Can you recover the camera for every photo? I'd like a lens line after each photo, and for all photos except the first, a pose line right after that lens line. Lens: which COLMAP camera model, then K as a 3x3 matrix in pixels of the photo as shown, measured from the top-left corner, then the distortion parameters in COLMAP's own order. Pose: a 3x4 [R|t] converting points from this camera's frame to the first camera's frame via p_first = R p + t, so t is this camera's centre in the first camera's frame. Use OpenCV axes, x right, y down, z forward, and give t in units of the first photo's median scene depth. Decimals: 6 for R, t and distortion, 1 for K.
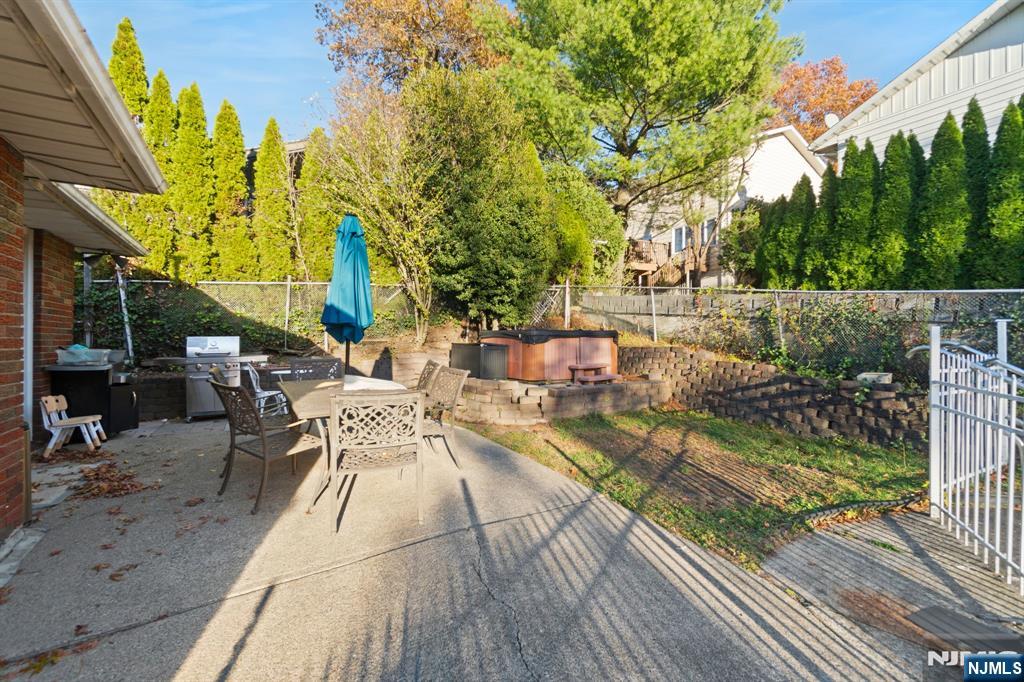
lens RADIAL K [[445.2, 0, 510.9], [0, 445.2, 339.4], [0, 0, 1]] dist [-0.001757, -0.000040]
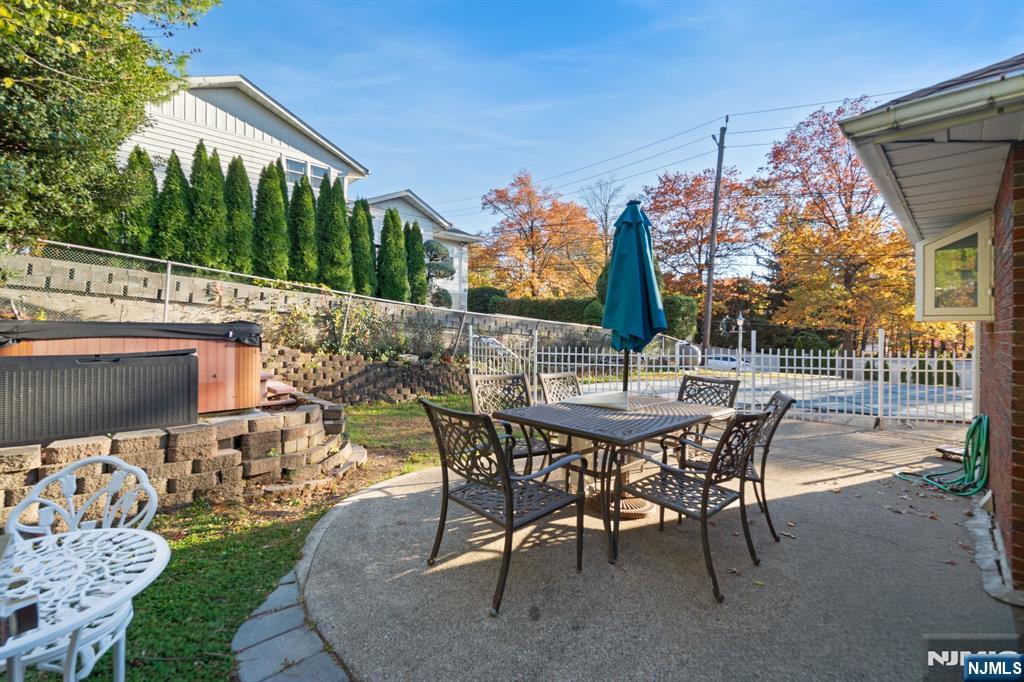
lens RADIAL K [[440.1, 0, 512.4], [0, 440.1, 340.1], [0, 0, 1]] dist [0.000177, 0.000536]
pose [[-0.249345, -0.030827, 0.967924, -0.486709], [-0.006684, 0.999524, 0.030111, -0.016684], [-0.968392, 0.001039, -0.249432, 0.618128]]
